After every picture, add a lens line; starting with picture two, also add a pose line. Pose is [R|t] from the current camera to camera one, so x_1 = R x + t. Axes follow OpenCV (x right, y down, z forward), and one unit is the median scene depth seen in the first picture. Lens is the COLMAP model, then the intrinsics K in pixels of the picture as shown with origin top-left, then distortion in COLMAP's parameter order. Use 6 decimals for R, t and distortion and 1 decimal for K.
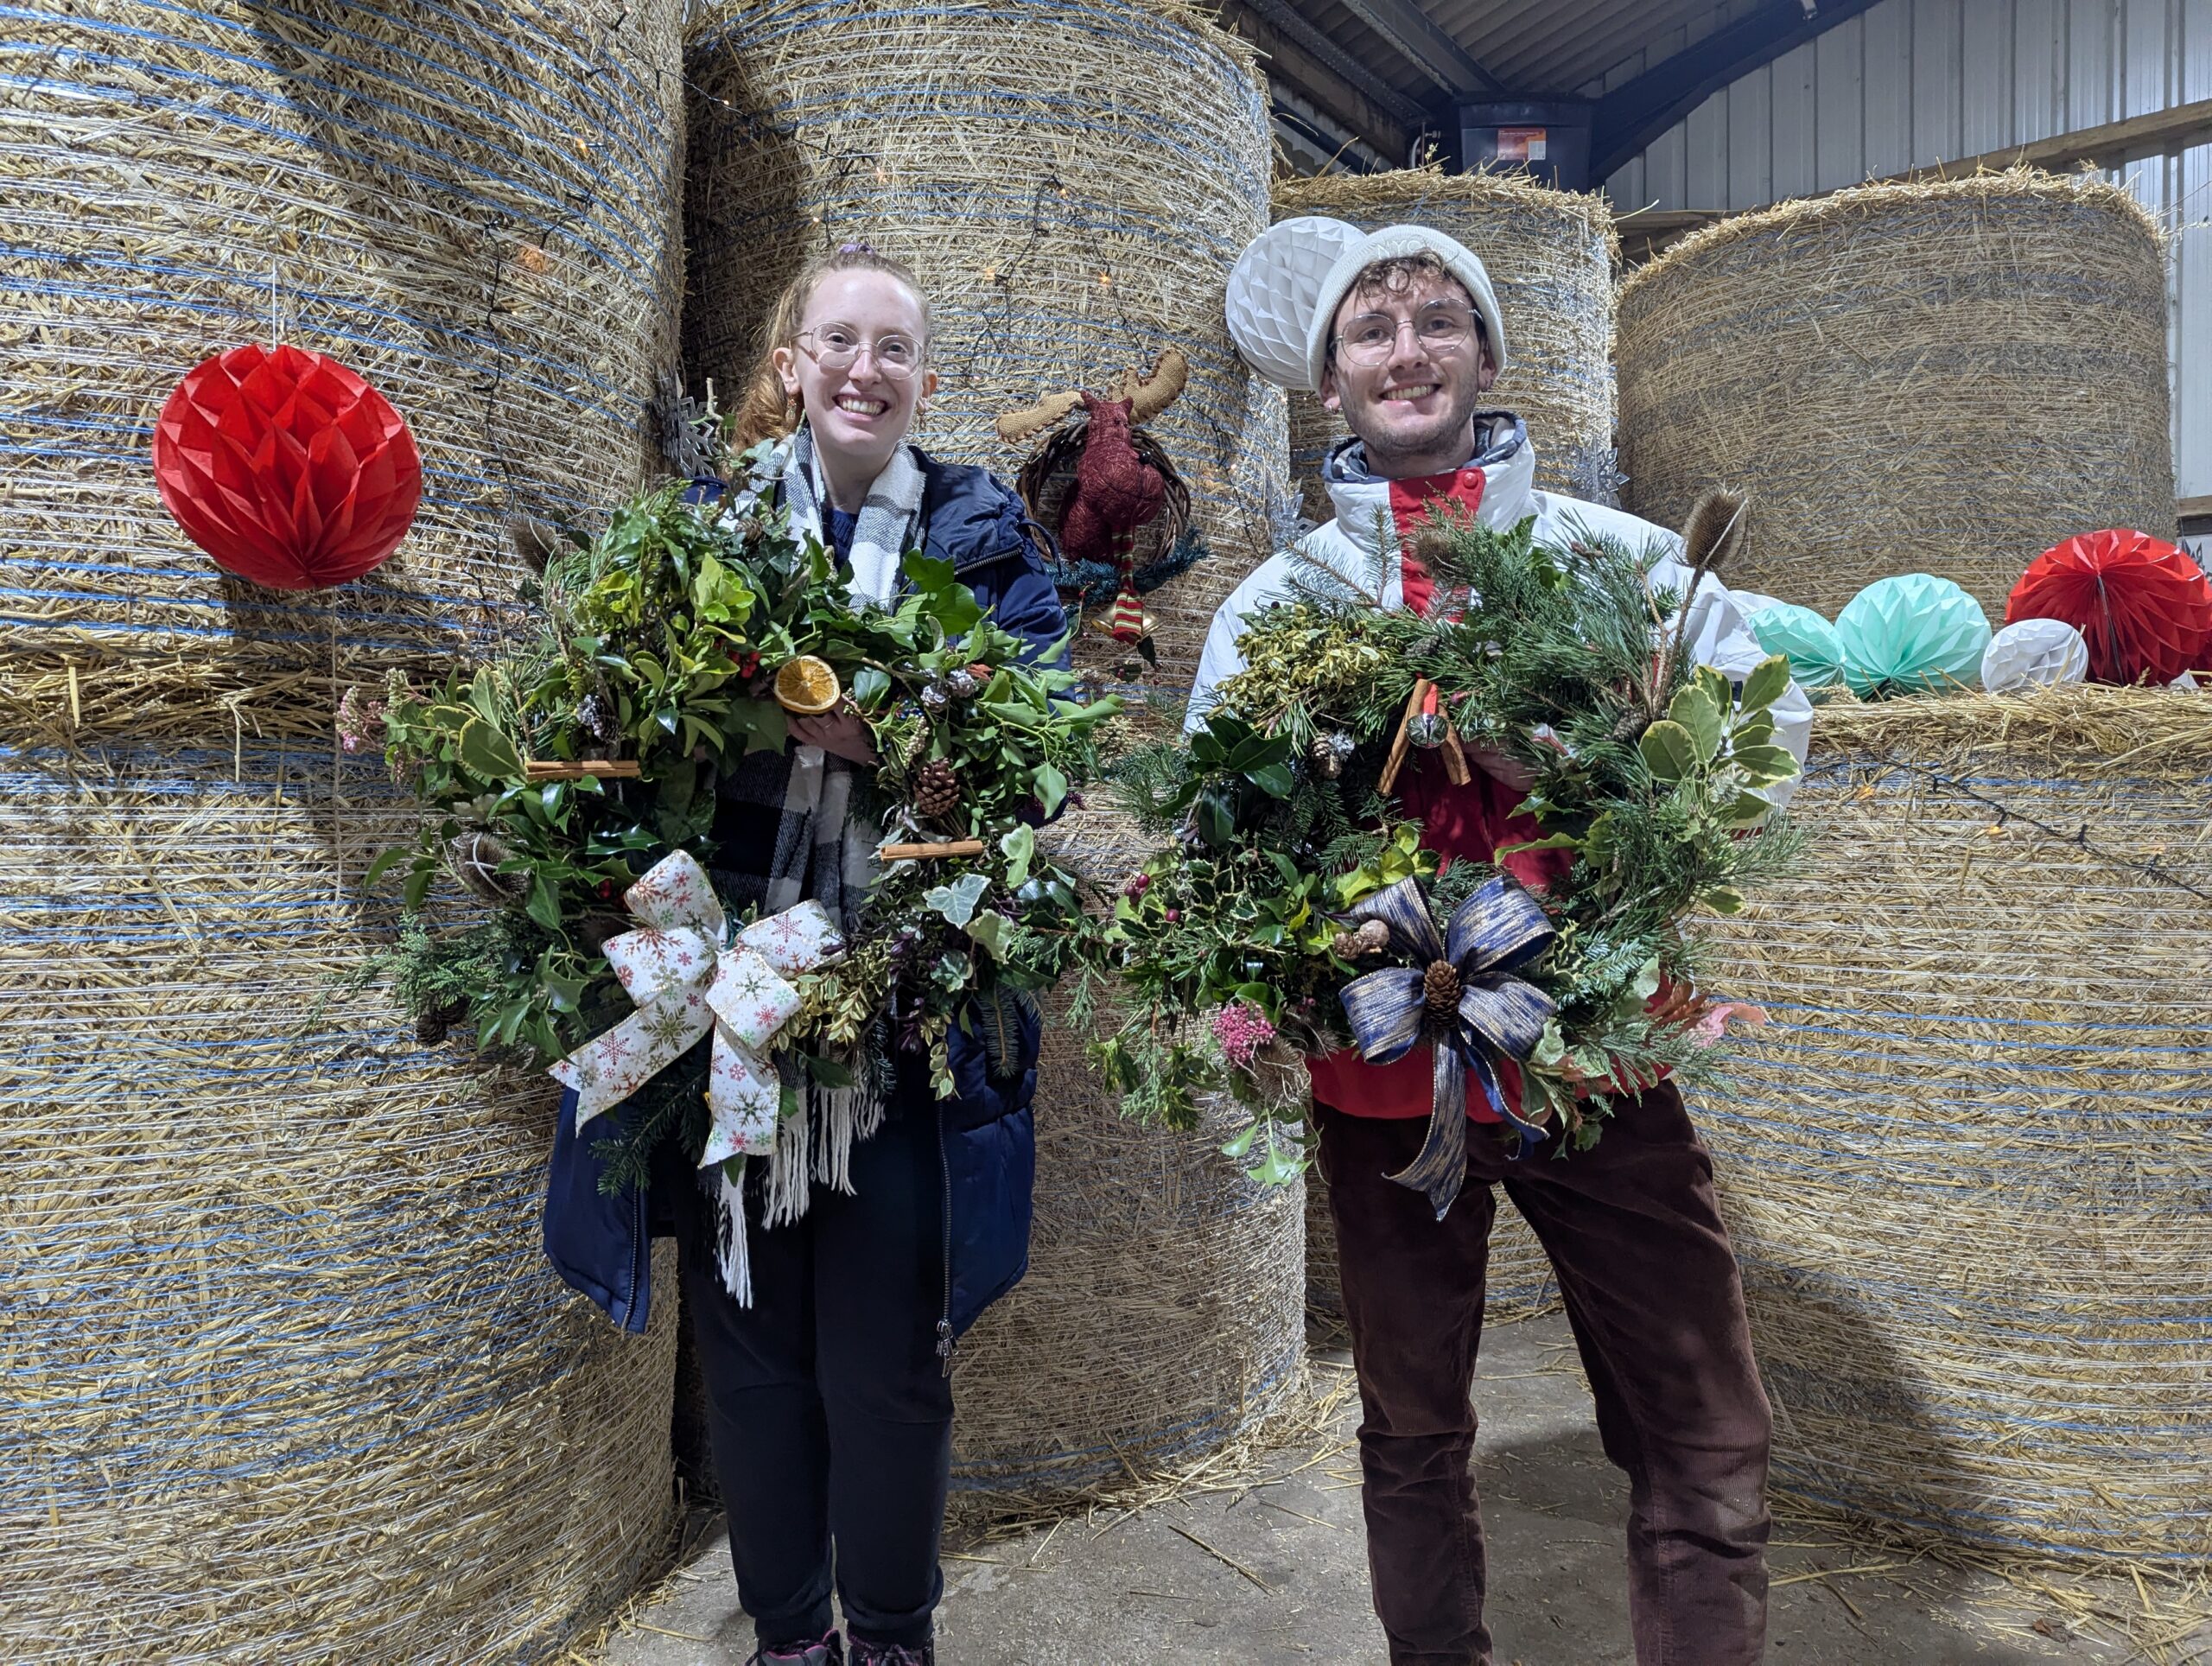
lens RADIAL K [[1545.5, 0, 1115.1], [0, 1545.5, 839.3], [0, 0, 1]] dist [0.012741, 0.001003]
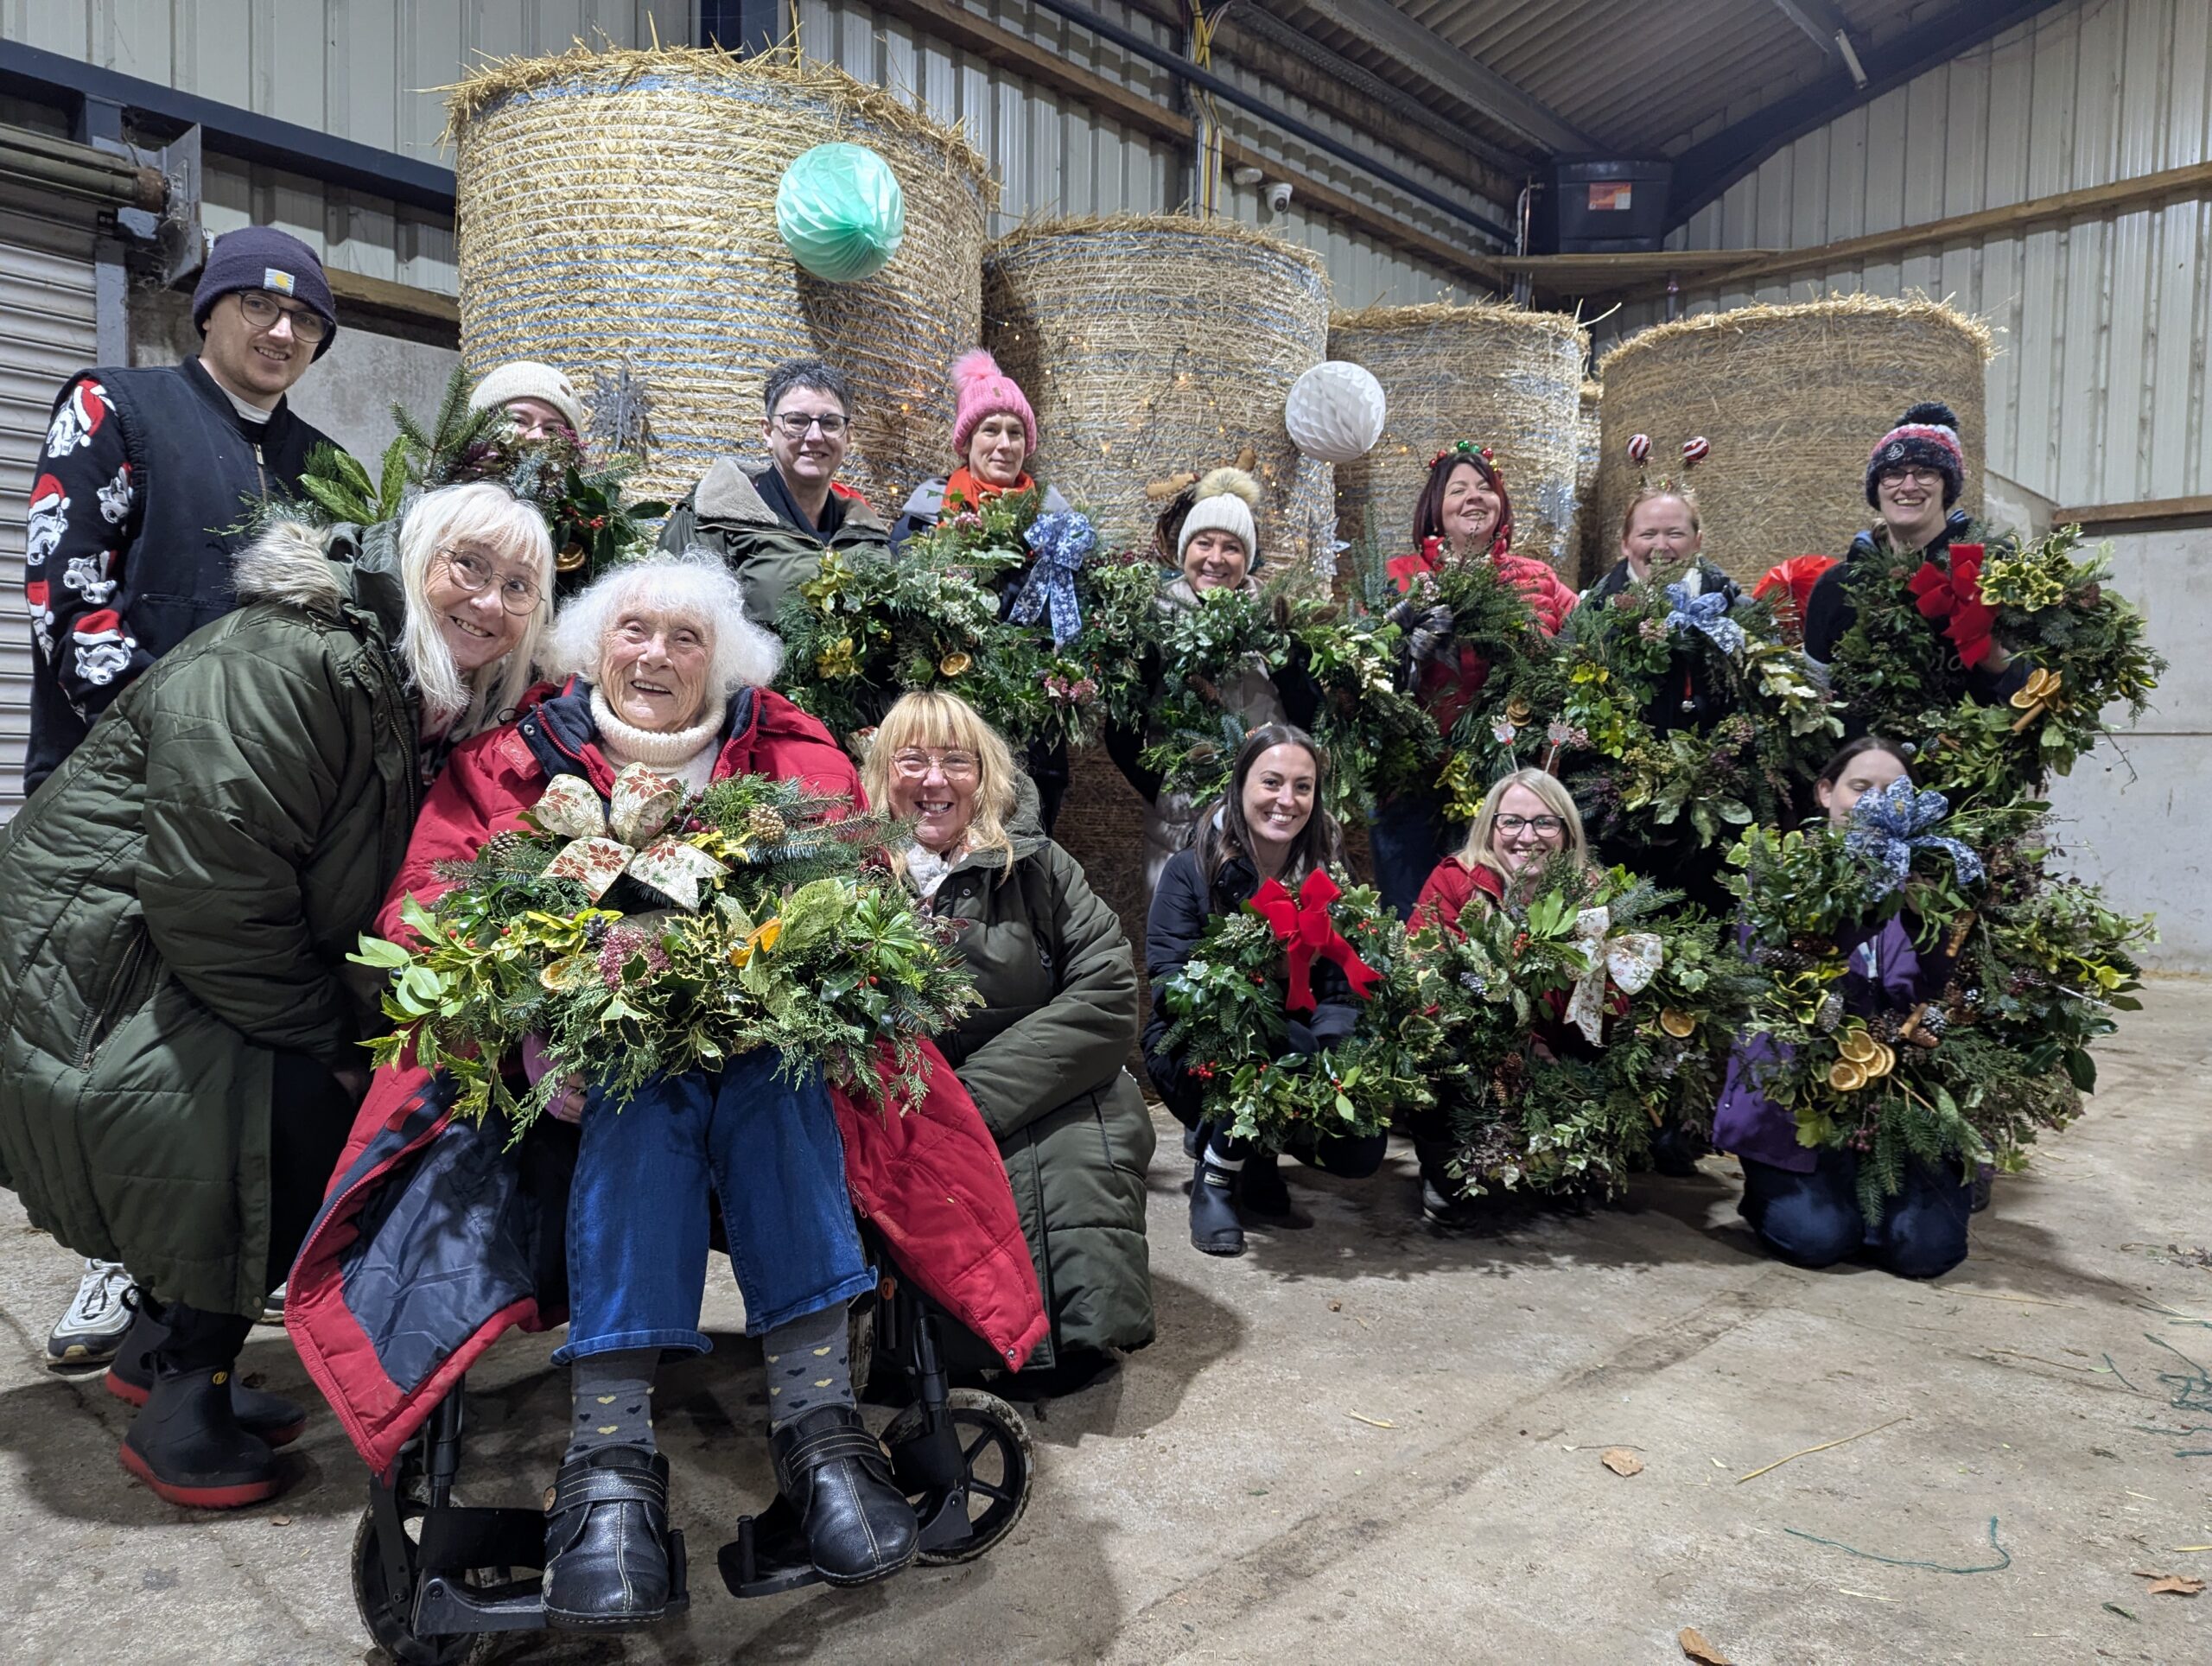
lens RADIAL K [[1545.5, 0, 1095.9], [0, 1545.5, 832.5], [0, 0, 1]] dist [0.012741, 0.001003]
pose [[0.991690, 0.033768, -0.124136, 0.090997], [-0.030802, 0.999194, 0.025736, 0.072863], [0.124905, -0.021698, 0.991931, -0.705620]]
